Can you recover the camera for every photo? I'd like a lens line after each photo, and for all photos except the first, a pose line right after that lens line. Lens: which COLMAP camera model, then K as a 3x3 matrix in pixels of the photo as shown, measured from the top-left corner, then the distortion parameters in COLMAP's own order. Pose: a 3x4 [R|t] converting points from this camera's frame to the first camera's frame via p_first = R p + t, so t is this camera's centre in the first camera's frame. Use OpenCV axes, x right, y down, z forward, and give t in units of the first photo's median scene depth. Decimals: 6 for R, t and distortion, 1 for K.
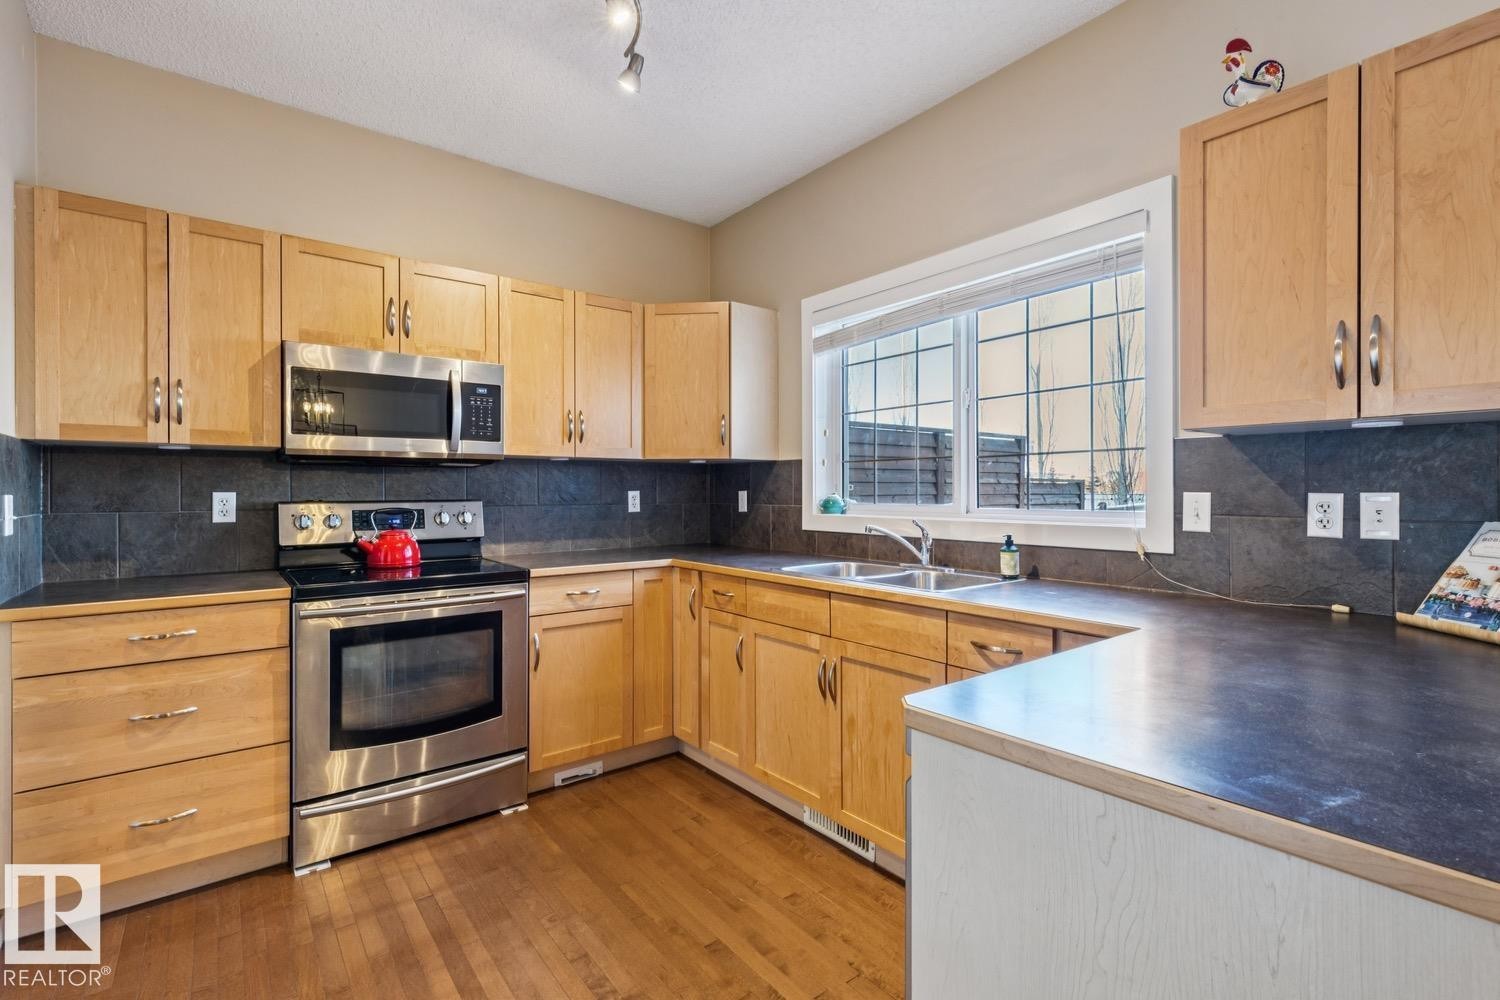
lens RADIAL K [[675.6, 0, 740.1], [0, 675.6, 491.8], [0, 0, 1]] dist [0.001235, 0.000045]
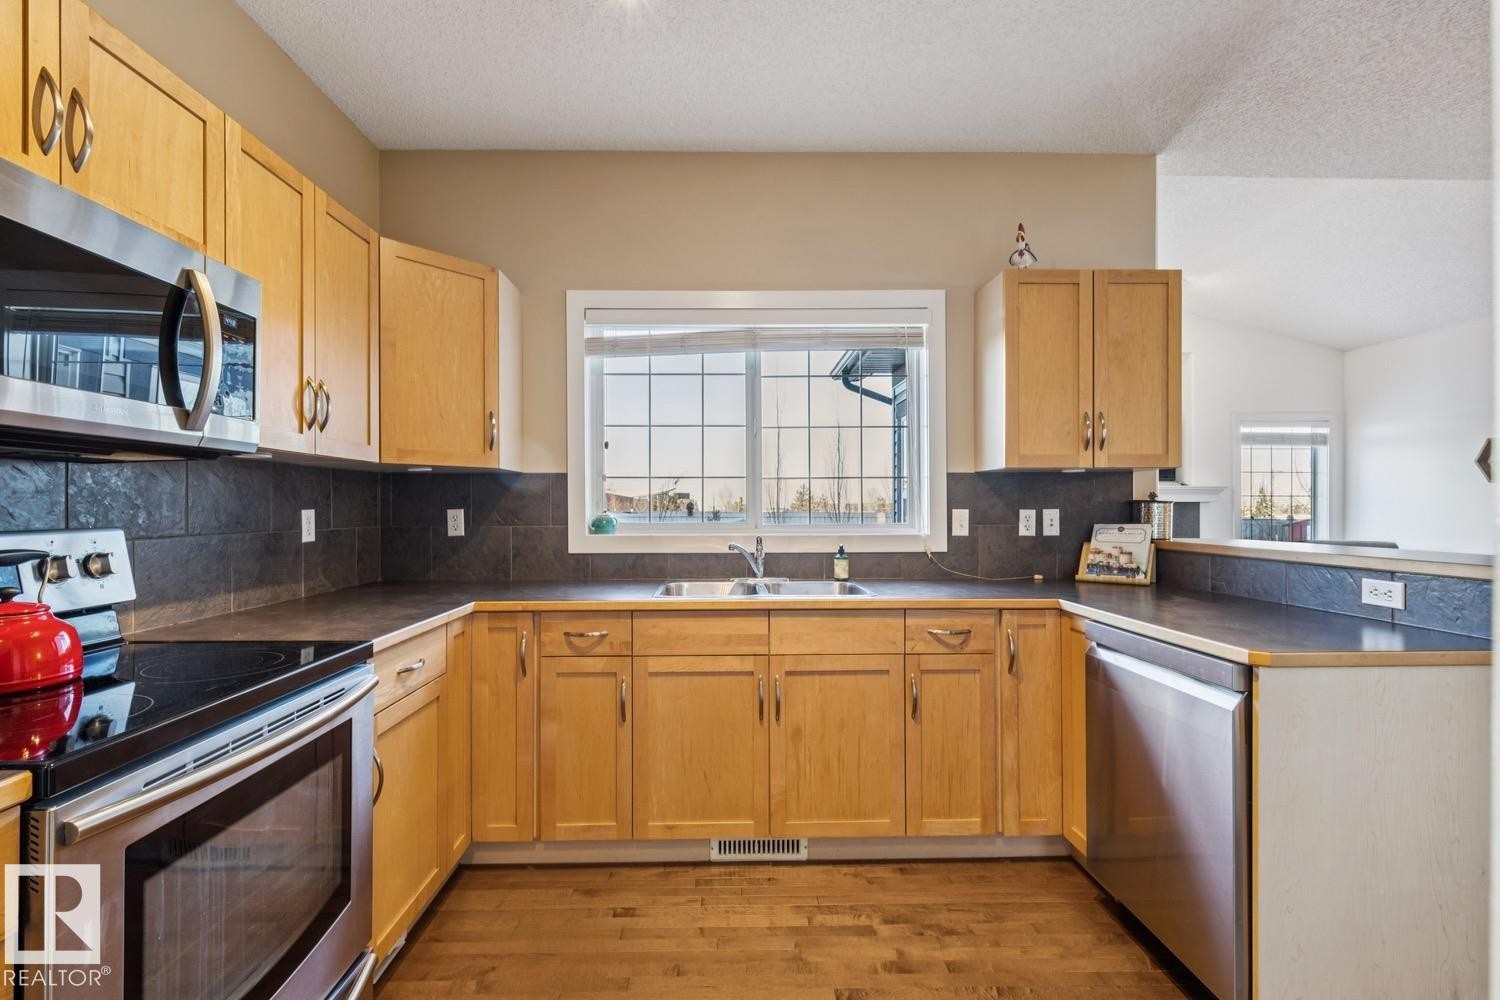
lens RADIAL K [[675.6, 0, 742.4], [0, 675.6, 506.9], [0, 0, 1]] dist [0.001235, 0.000045]
pose [[0.594625, -0.000091, 0.804003, -0.656433], [0.002840, 0.999994, -0.001988, -0.002506], [-0.803998, 0.003465, 0.594621, 0.413655]]
